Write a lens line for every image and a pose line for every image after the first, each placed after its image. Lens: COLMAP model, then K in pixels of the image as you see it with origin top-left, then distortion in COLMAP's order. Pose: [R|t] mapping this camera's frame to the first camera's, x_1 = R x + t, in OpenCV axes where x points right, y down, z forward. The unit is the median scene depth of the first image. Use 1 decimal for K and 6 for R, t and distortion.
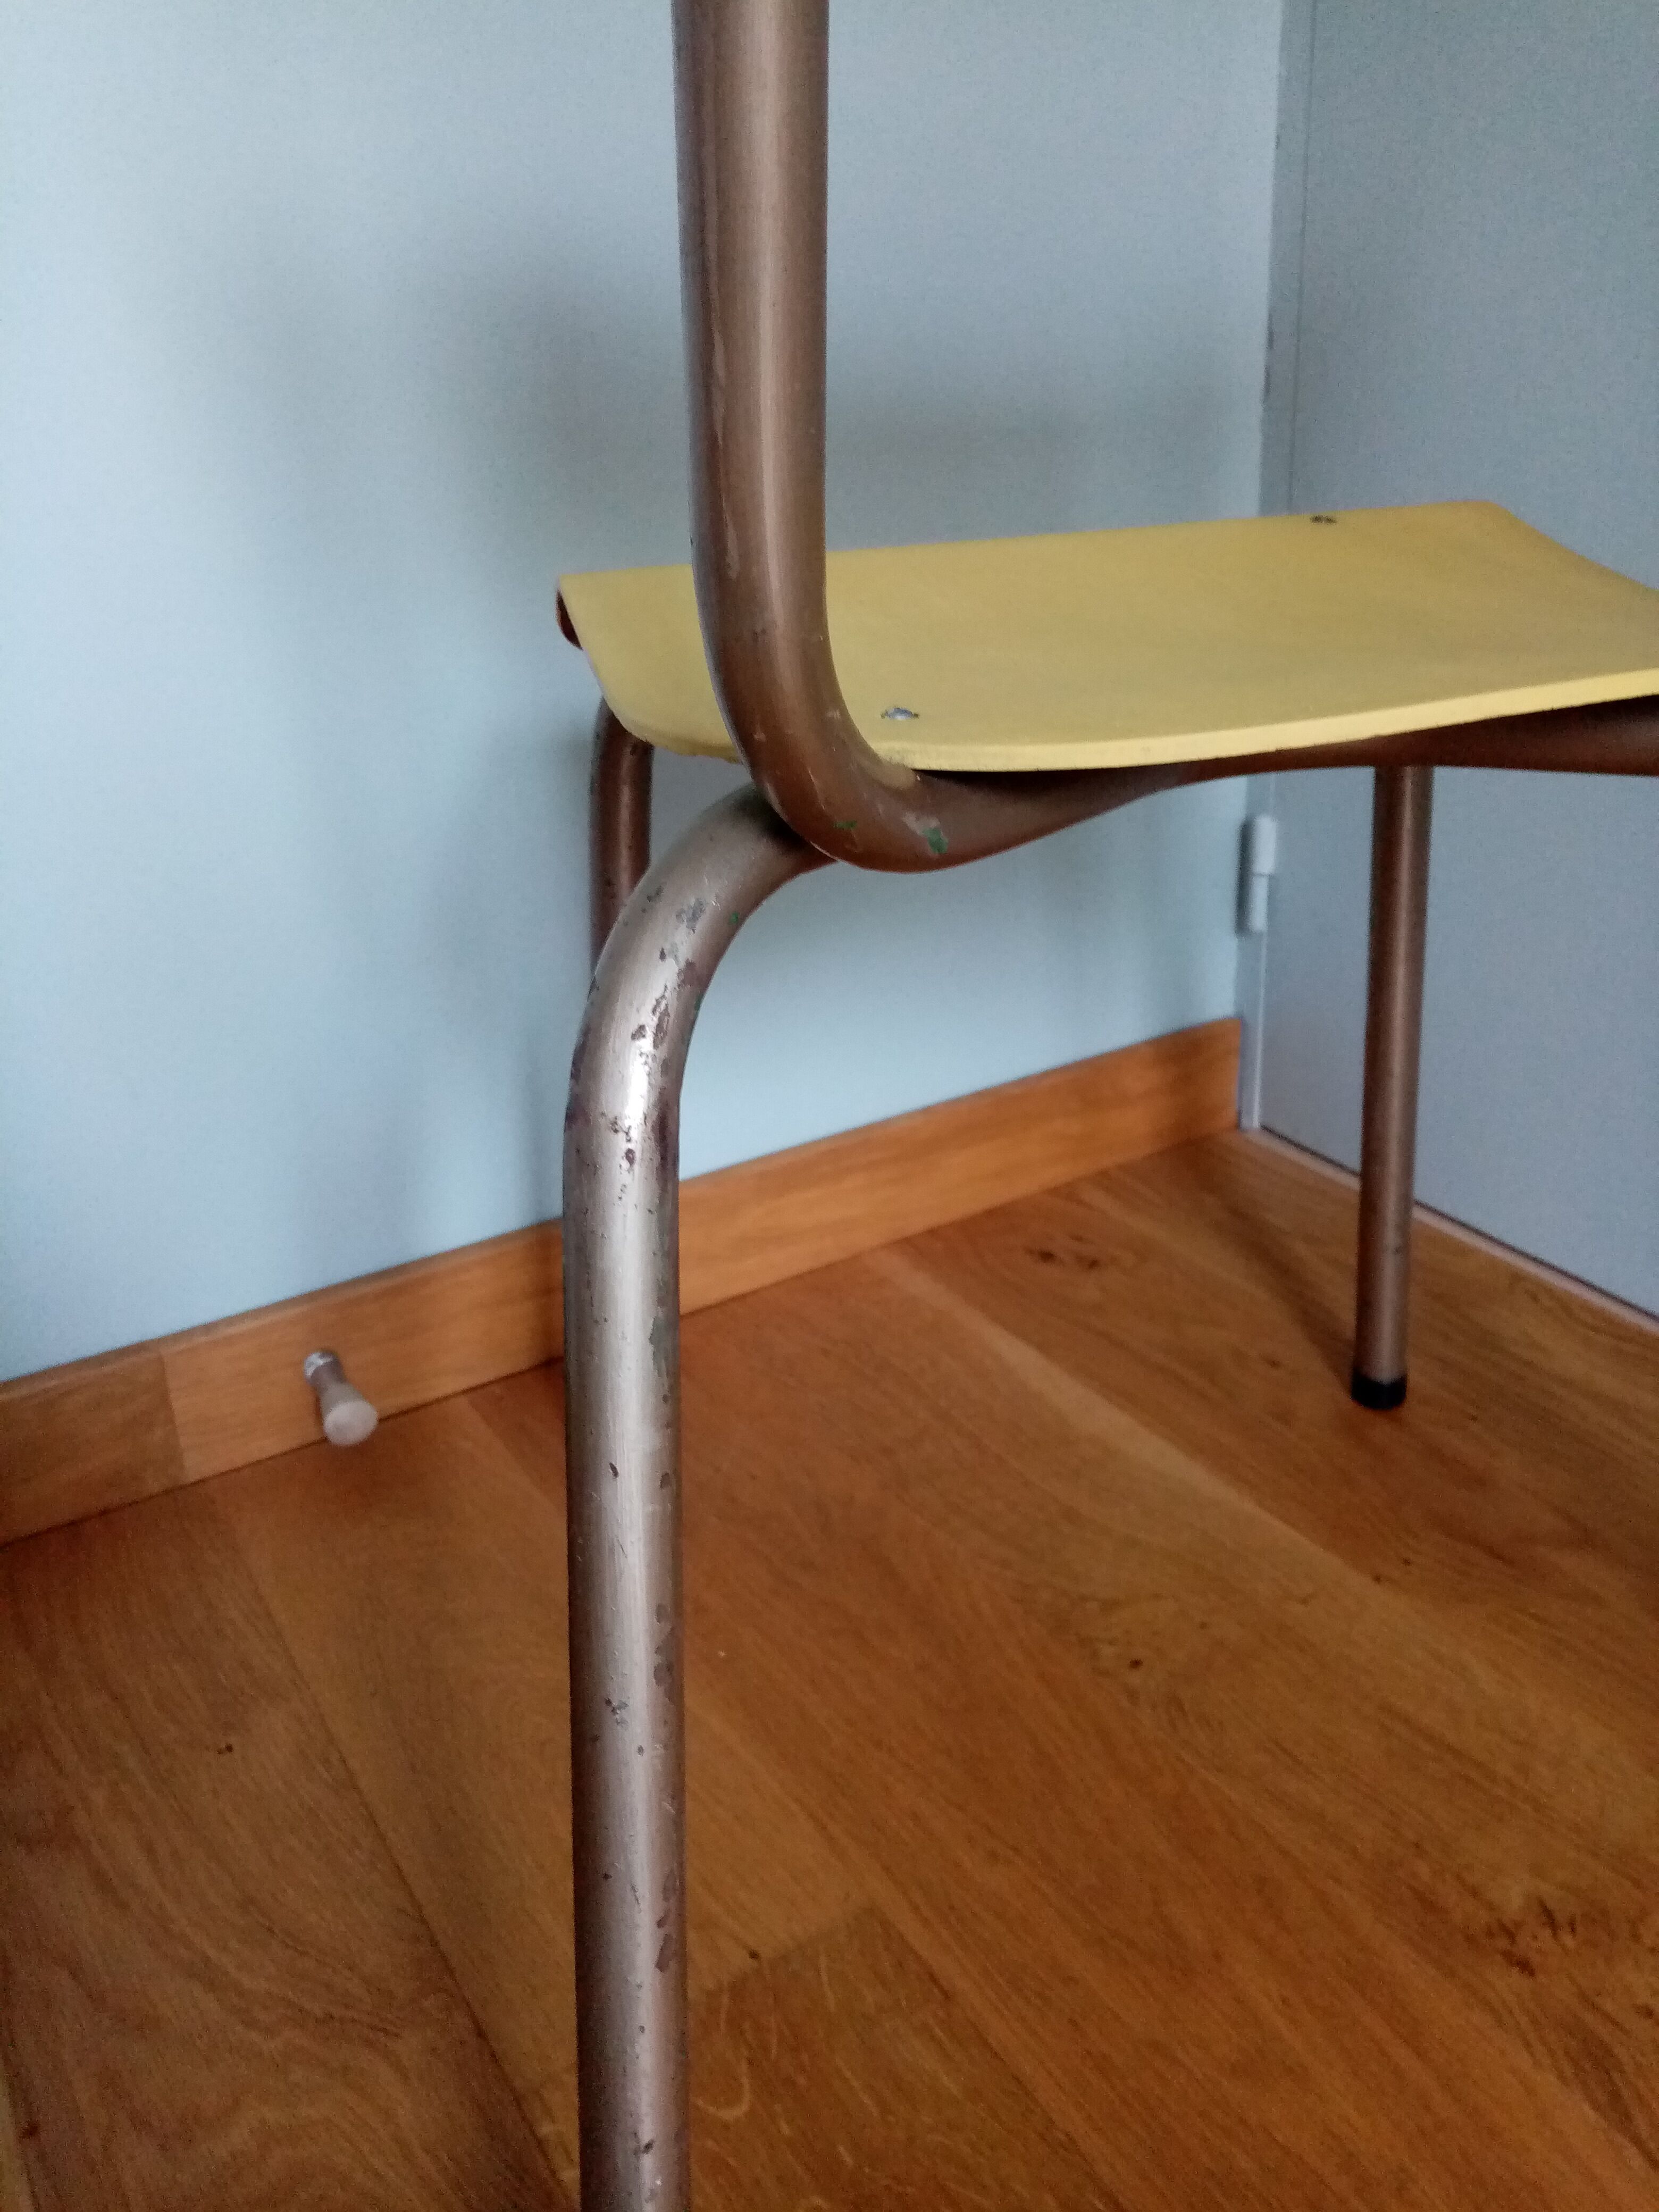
lens RADIAL K [[1757.8, 0, 825.0], [0, 1757.8, 1135.4], [0, 0, 1]] dist [0.018249, -0.038184]
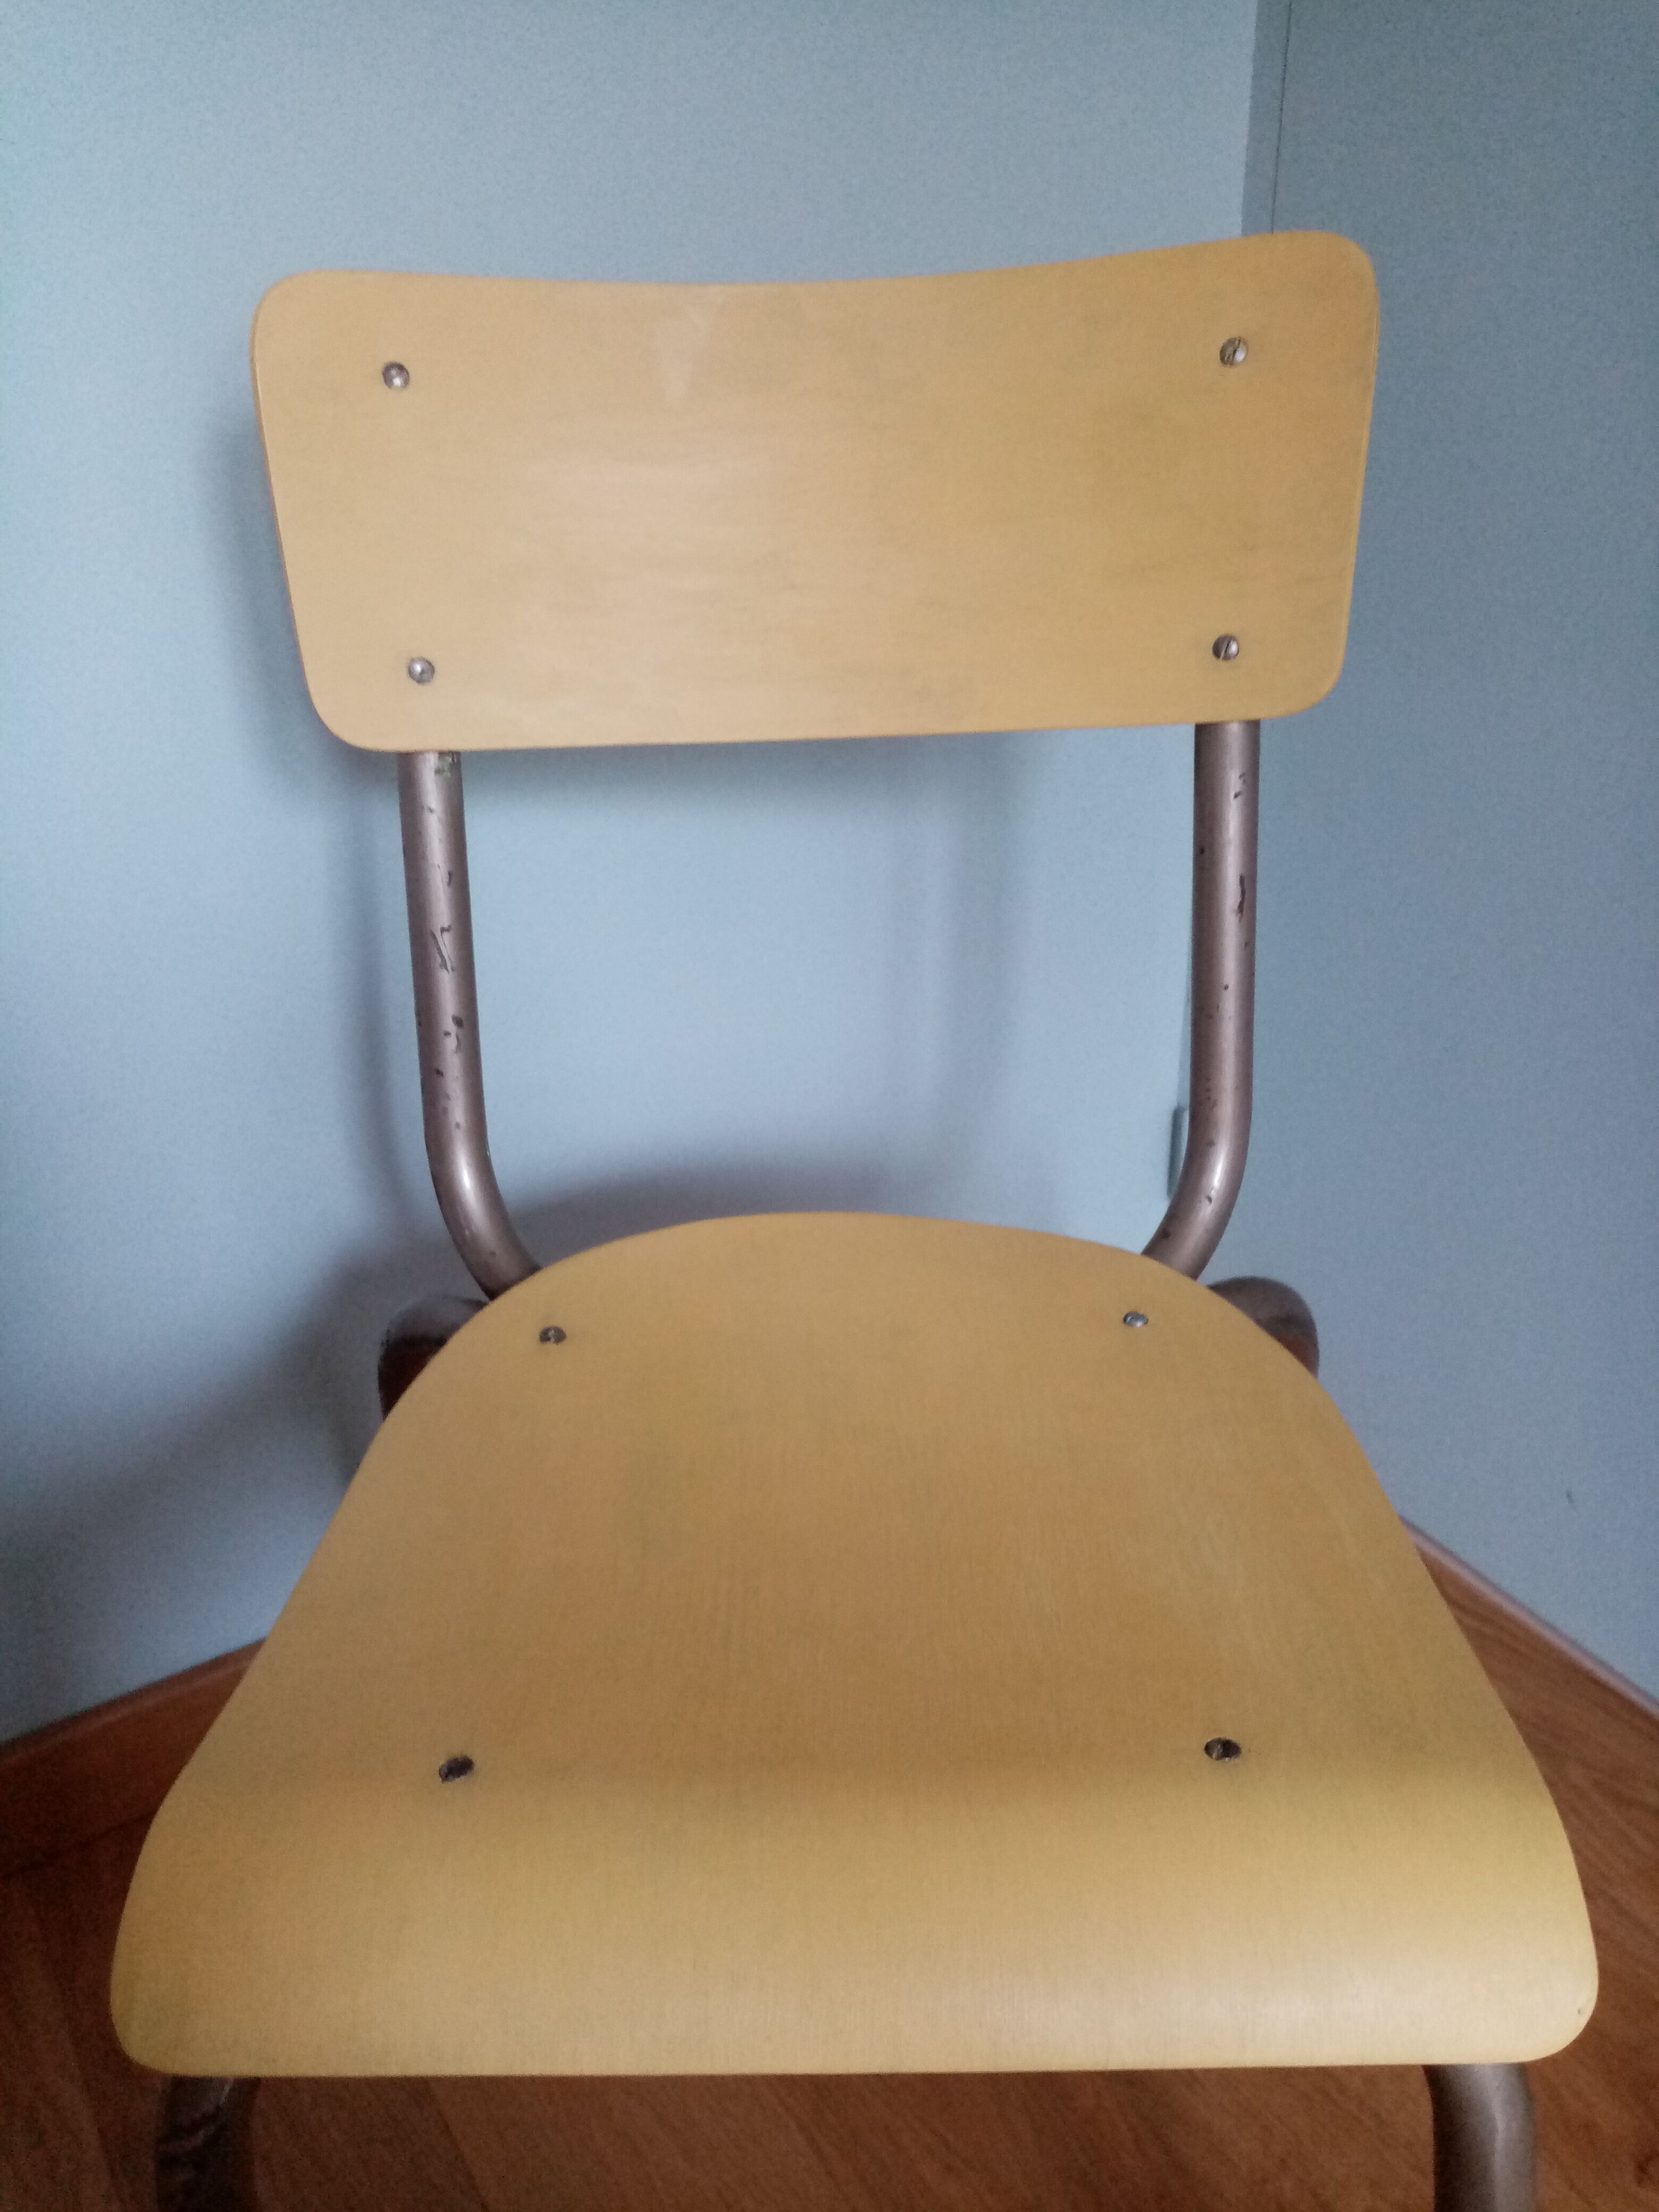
lens RADIAL K [[1757.8, 0, 825.1], [0, 1757.8, 1102.7], [0, 0, 1]] dist [0.018249, -0.038184]
pose [[0.999382, 0.011832, 0.033103, -0.040017], [-0.013483, 0.998654, 0.050086, -0.383374], [-0.032466, -0.050502, 0.998196, -0.194639]]
